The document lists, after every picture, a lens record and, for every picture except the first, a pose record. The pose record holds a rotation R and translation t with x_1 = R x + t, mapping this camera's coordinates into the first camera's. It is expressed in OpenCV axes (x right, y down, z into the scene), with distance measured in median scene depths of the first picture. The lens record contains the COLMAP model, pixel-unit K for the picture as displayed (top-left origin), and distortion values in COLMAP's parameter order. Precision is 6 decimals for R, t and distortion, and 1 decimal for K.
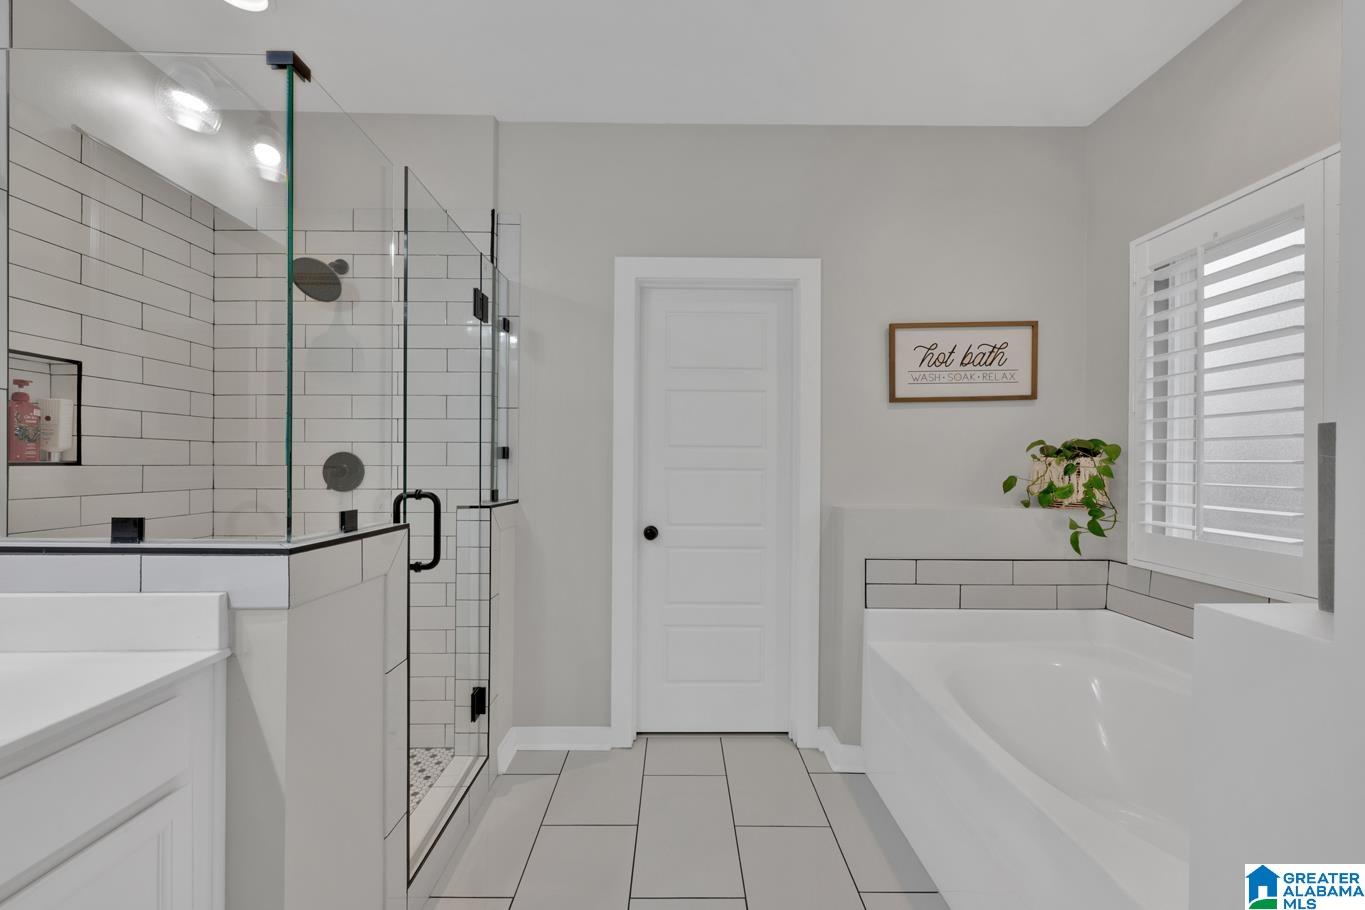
lens RADIAL K [[538.8, 0, 681.4], [0, 538.8, 460.8], [0, 0, 1]] dist [0.000396, 0.000016]
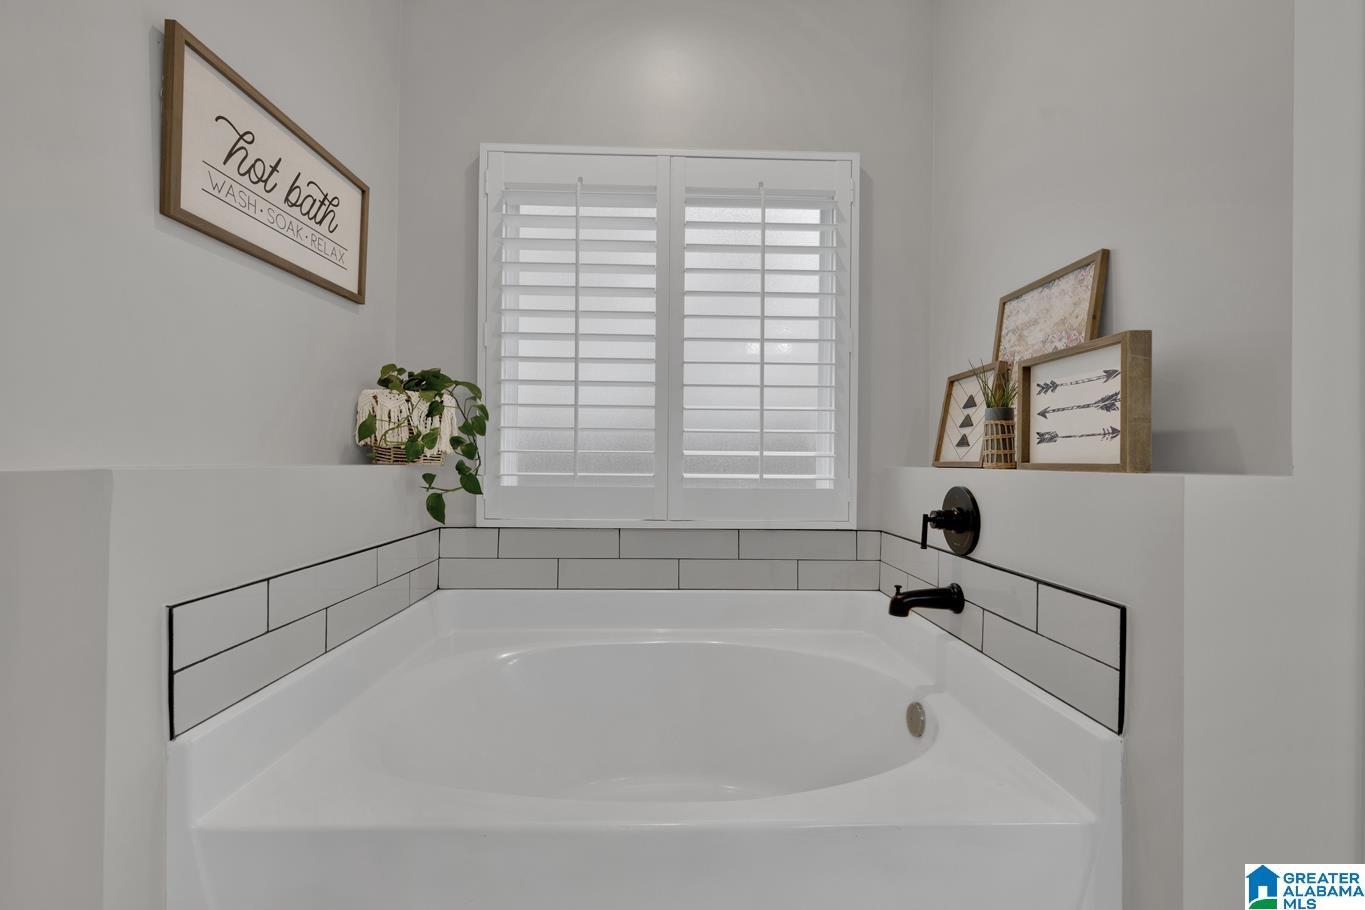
lens RADIAL K [[560.1, 0, 687.8], [0, 560.1, 458.0], [0, 0, 1]] dist [-0.000045, -0.000016]
pose [[-0.017820, -0.003856, 0.999834, -0.046444], [-0.009810, 0.999945, 0.003682, 0.073528], [-0.999793, -0.009743, -0.017857, 0.632819]]
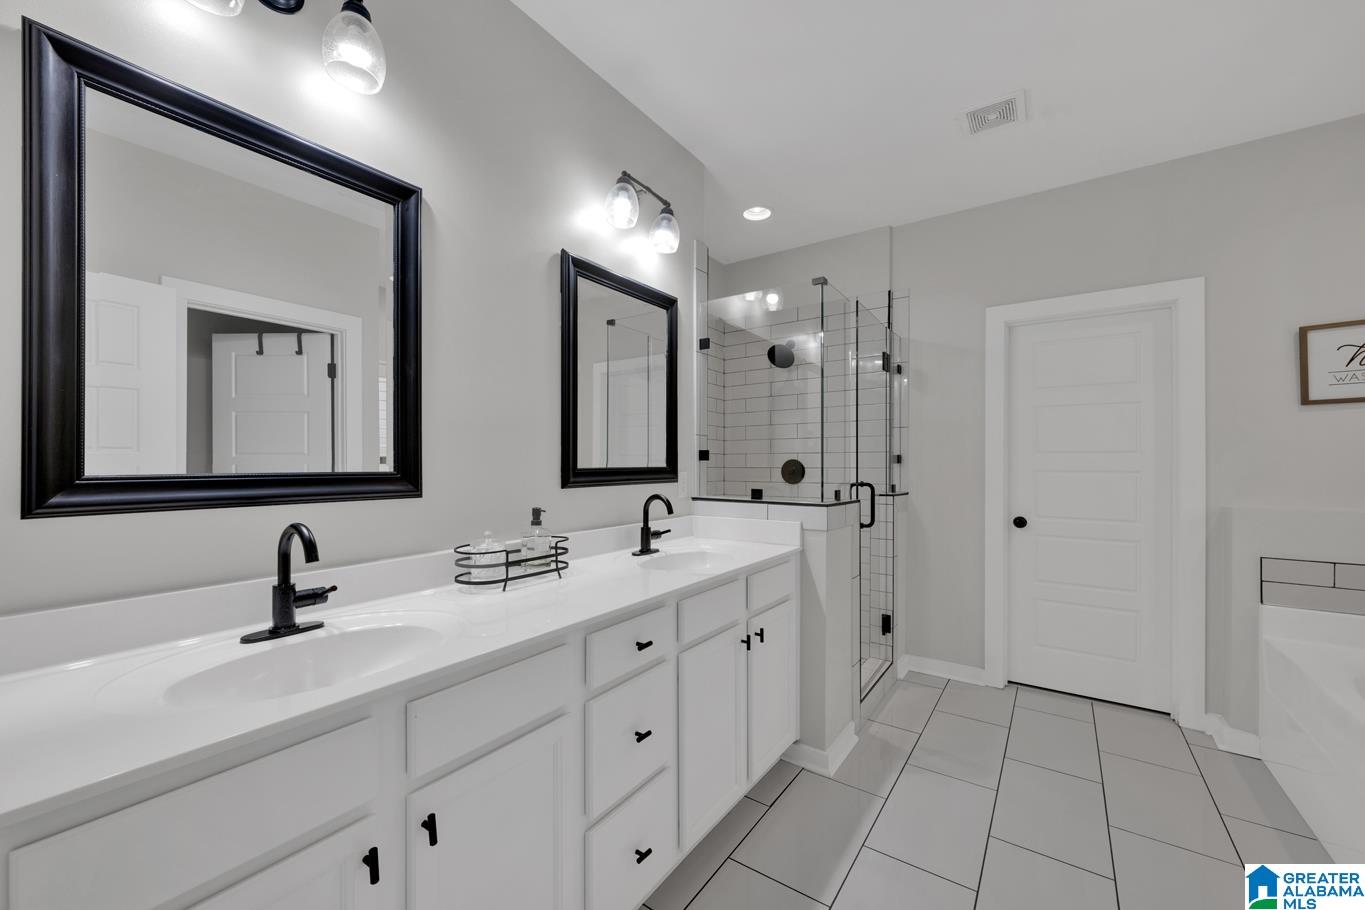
lens RADIAL K [[538.8, 0, 681.4], [0, 538.8, 460.8], [0, 0, 1]] dist [0.000396, 0.000016]
pose [[0.814143, -0.006616, -0.580627, 0.032136], [0.001234, 0.999953, -0.009663, 0.002703], [0.580663, 0.007150, 0.814112, -0.497140]]
